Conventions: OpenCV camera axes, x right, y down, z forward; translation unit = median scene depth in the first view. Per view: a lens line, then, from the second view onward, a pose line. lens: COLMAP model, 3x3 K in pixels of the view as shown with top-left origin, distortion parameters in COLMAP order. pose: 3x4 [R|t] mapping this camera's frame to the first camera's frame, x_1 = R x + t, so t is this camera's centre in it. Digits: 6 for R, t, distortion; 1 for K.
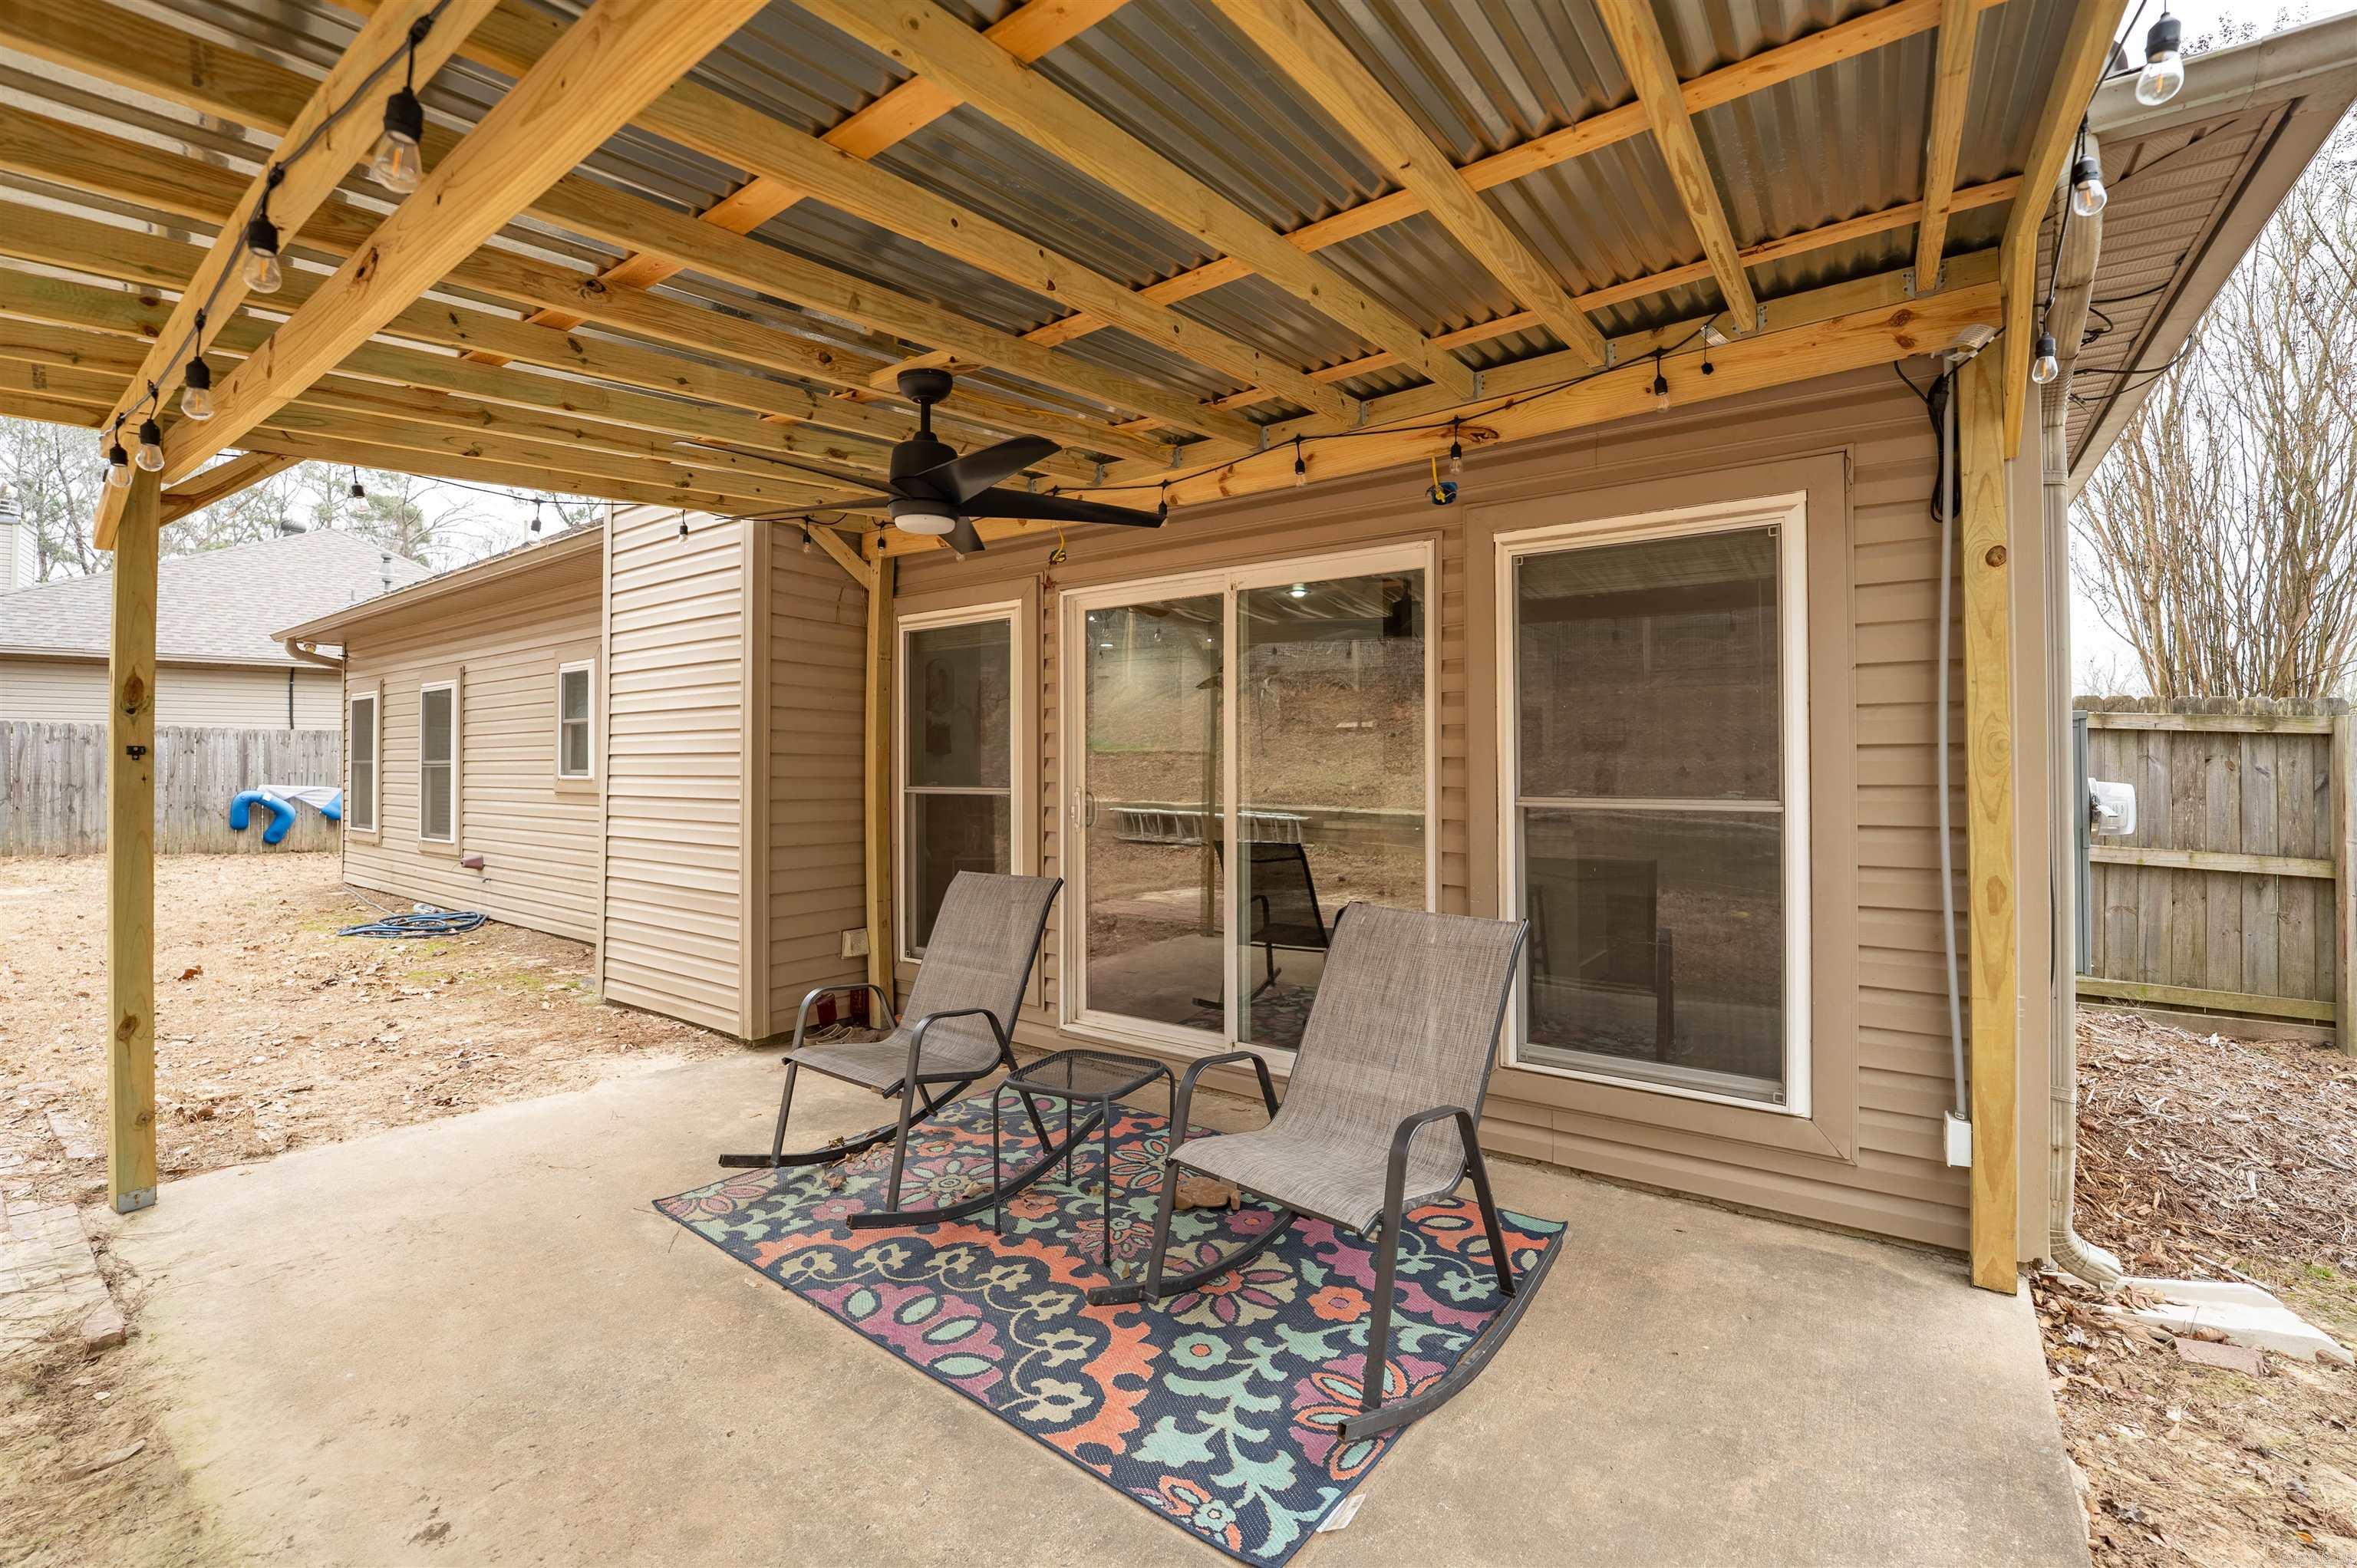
lens RADIAL K [[994.9, 0, 1172.8], [0, 994.9, 765.4], [0, 0, 1]] dist [-0.023035, 0.000274]
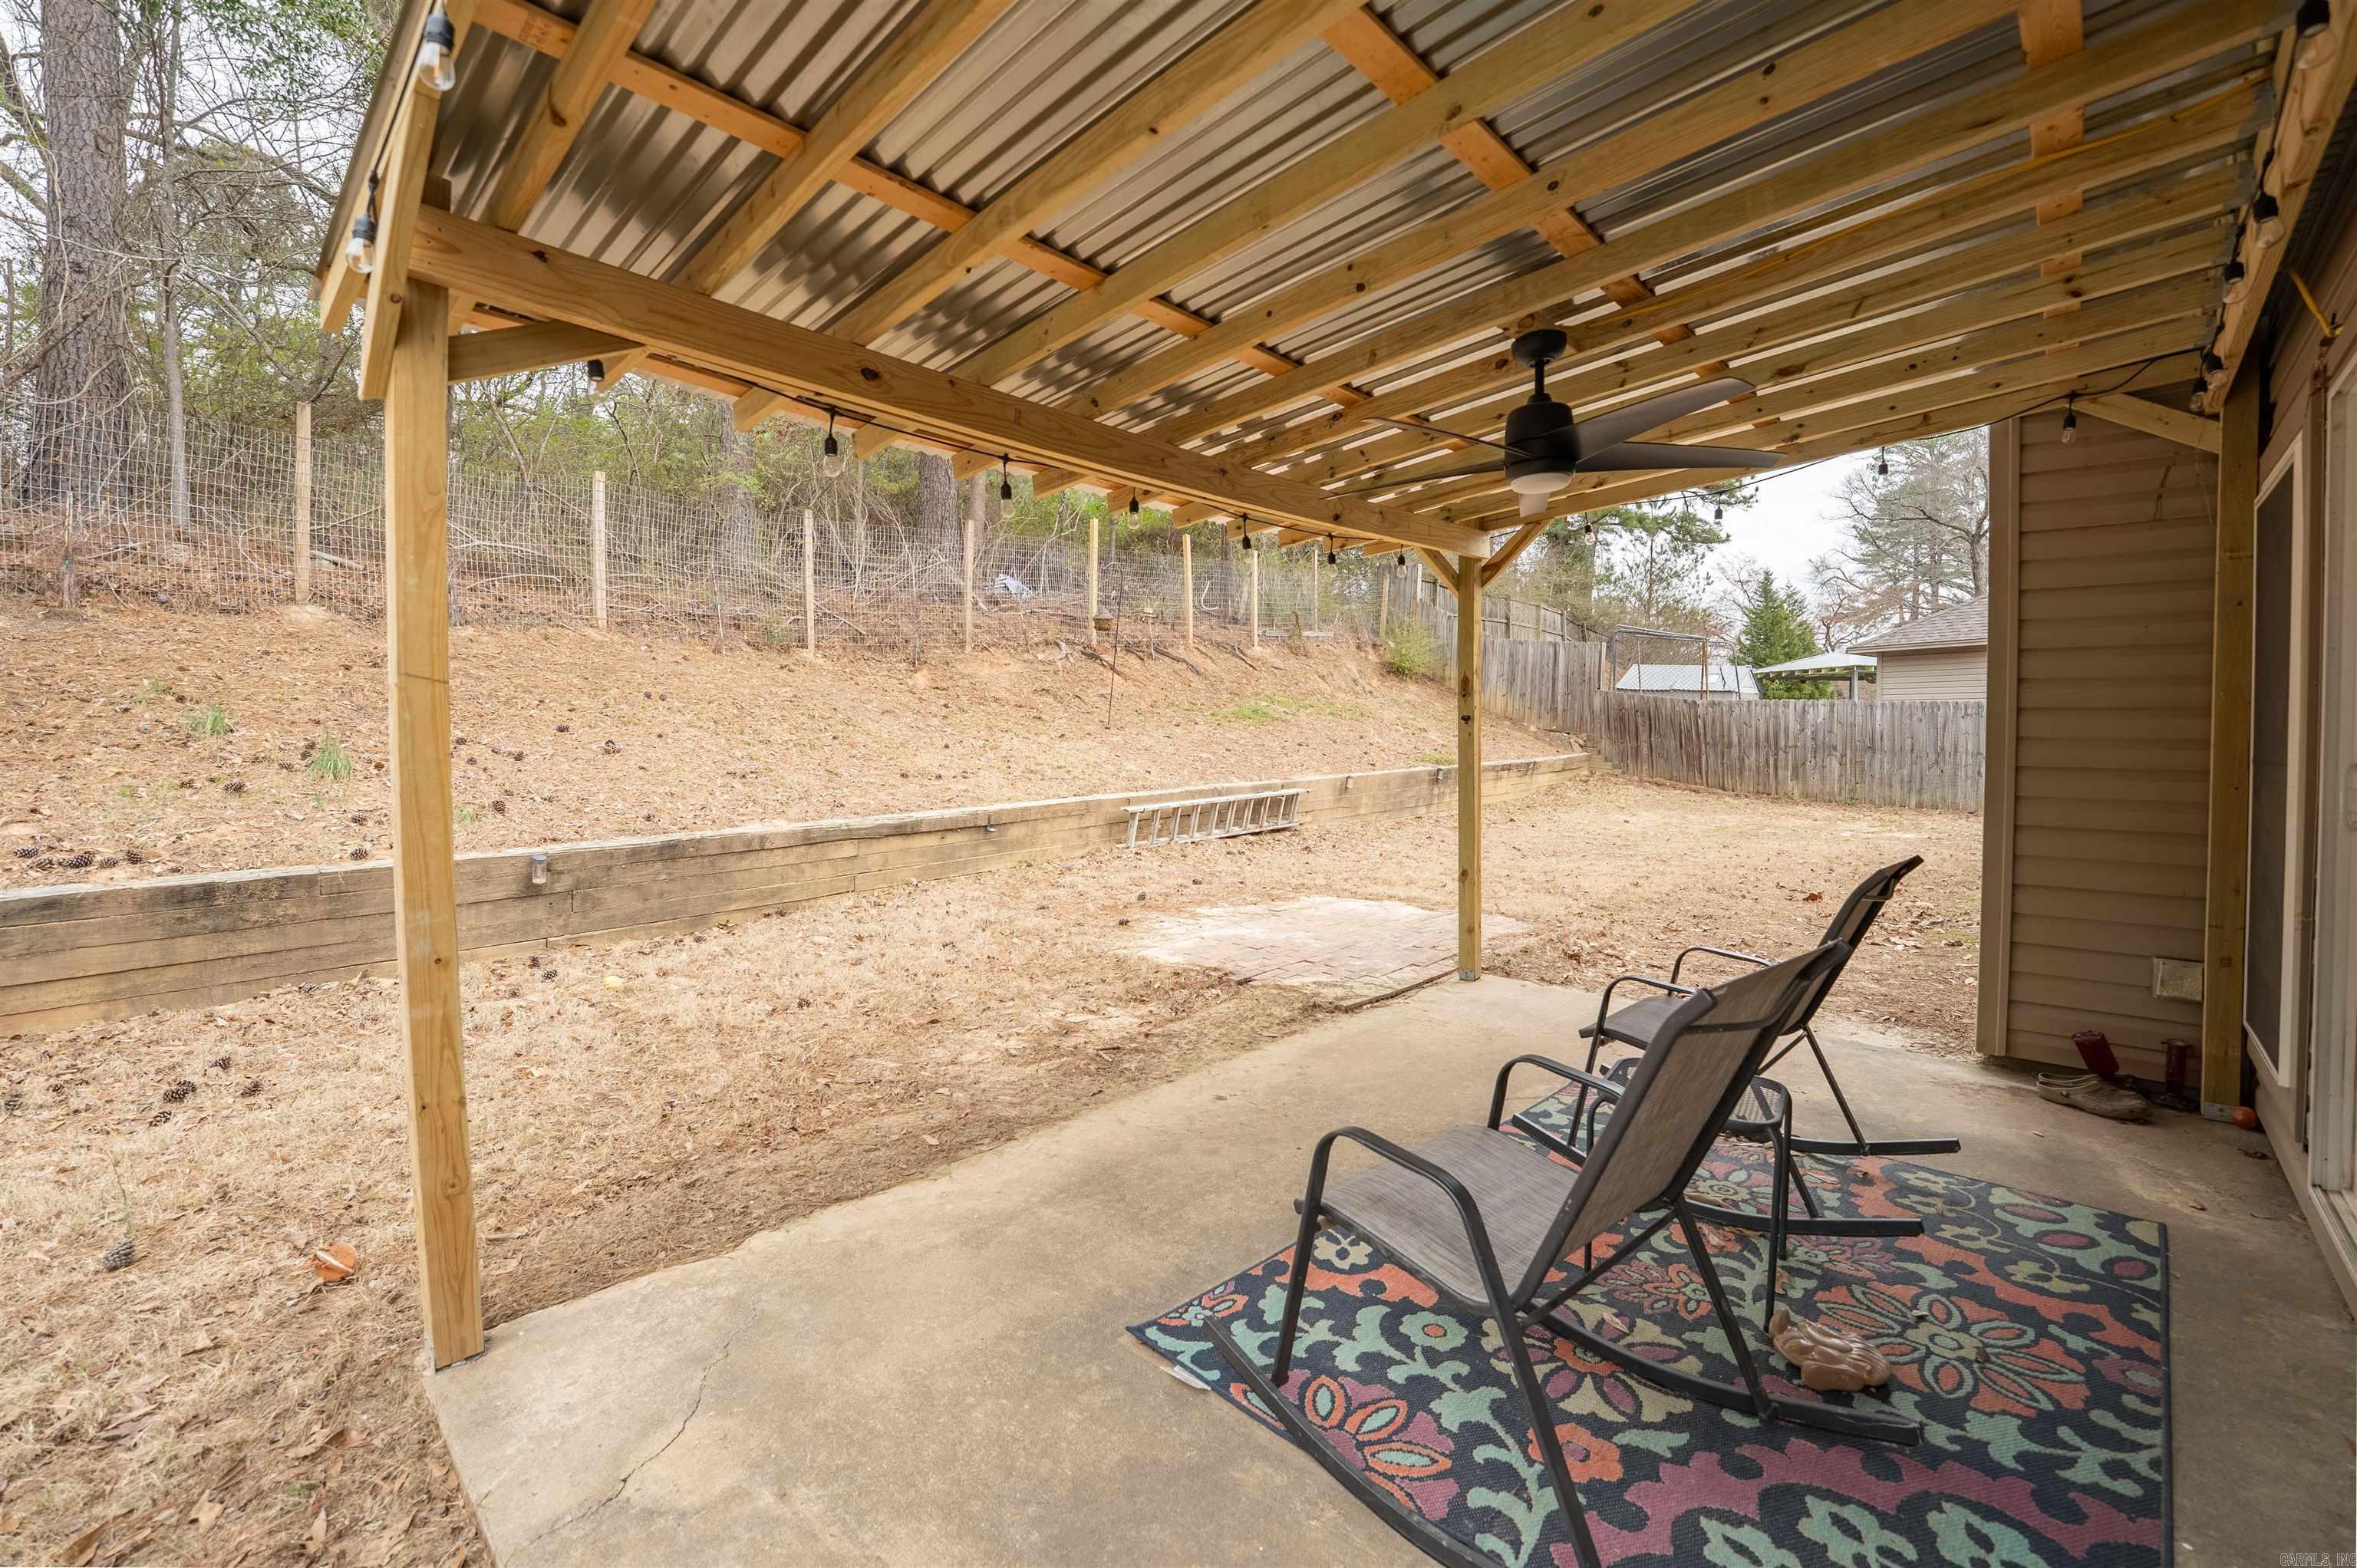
lens RADIAL K [[994.9, 0, 1160.6], [0, 994.9, 767.9], [0, 0, 1]] dist [-0.023035, 0.000274]
pose [[-0.136957, 0.025637, -0.990245, 0.983552], [0.000815, 0.999668, 0.025768, 0.032788], [0.990577, 0.002722, -0.136932, 0.872563]]
